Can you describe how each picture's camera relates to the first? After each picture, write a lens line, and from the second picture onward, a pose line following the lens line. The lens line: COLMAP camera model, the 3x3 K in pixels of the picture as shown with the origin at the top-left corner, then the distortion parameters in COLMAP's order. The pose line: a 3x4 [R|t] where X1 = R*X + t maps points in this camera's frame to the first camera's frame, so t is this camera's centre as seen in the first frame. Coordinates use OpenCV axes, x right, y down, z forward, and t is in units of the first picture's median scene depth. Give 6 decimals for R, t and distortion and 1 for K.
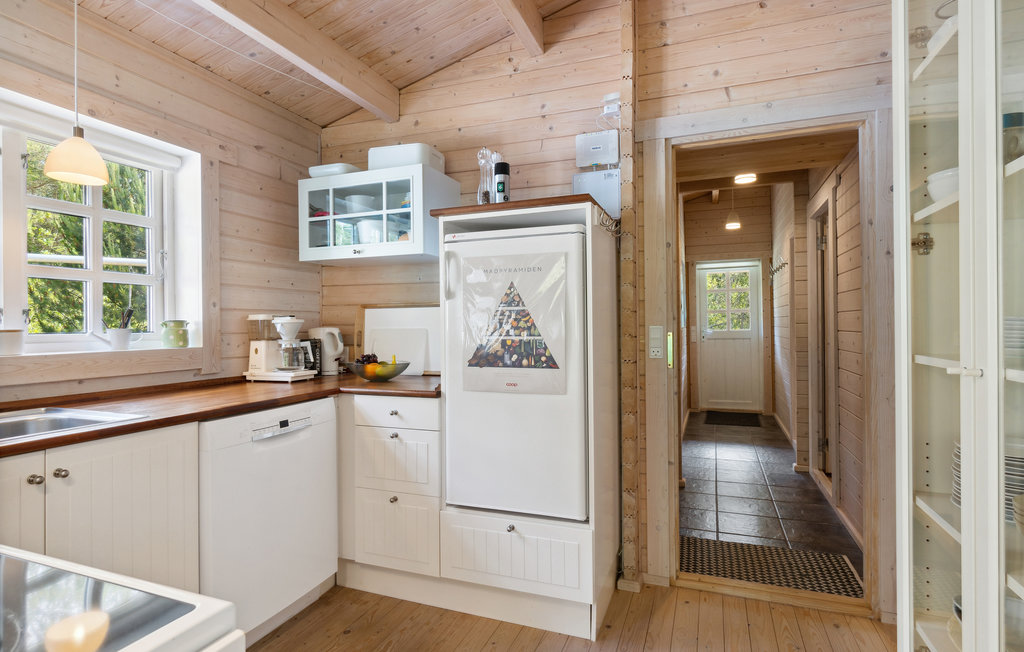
lens RADIAL K [[530.2, 0, 511.2], [0, 530.2, 325.2], [0, 0, 1]] dist [-0.000502, -0.000109]
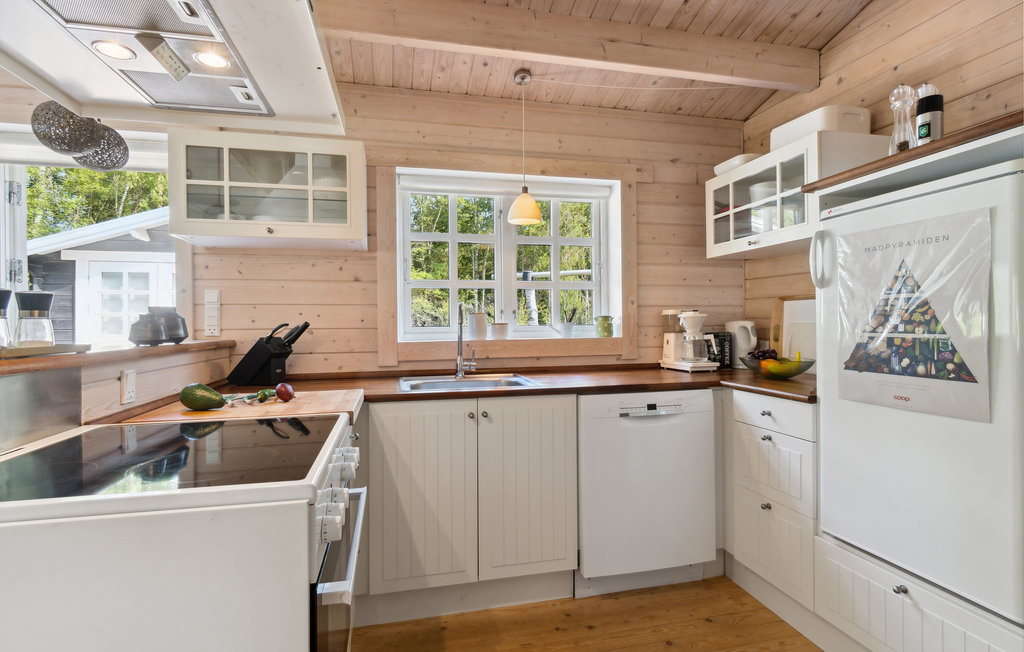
lens RADIAL K [[505.3, 0, 511.3], [0, 505.3, 324.2], [0, 0, 1]] dist [0.000447, -0.000491]
pose [[0.556565, 0.004485, -0.830792, 0.252578], [0.005920, 0.999939, 0.009364, -0.001589], [0.830783, -0.010130, 0.556505, 0.132751]]
